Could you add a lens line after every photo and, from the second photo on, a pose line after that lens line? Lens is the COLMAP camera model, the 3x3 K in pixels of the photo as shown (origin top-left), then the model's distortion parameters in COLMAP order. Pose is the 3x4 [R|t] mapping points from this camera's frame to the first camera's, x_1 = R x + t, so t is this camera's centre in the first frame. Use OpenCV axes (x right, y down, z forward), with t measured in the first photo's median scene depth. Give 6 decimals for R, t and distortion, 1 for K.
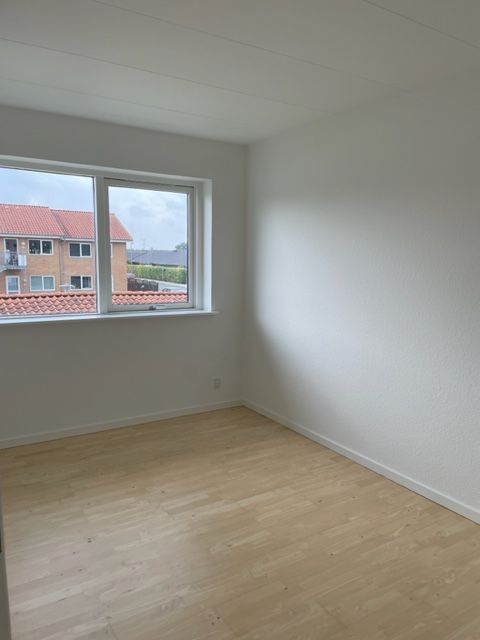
lens RADIAL K [[477.9, 0, 240.5], [0, 477.9, 323.2], [0, 0, 1]] dist [0.148593, -0.277198]
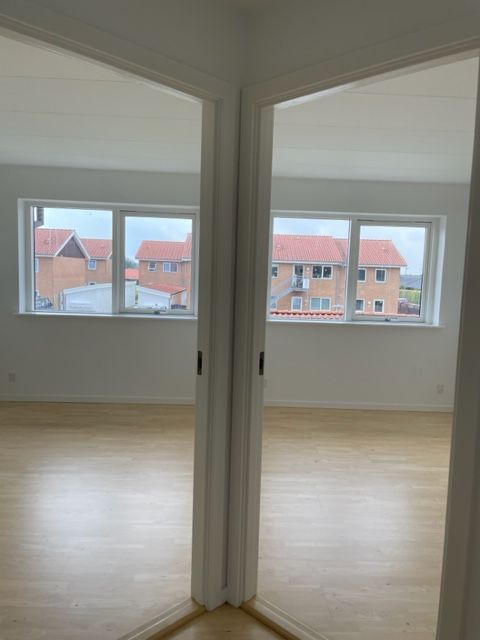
lens RADIAL K [[483.4, 0, 240.0], [0, 483.4, 320.0], [0, 0, 1]] dist [0.000172, -0.006084]
pose [[0.848565, 0.060403, -0.525632, 0.142891], [-0.090839, 0.995343, -0.032269, 0.042064], [0.521234, 0.075130, 0.850100, -0.247866]]
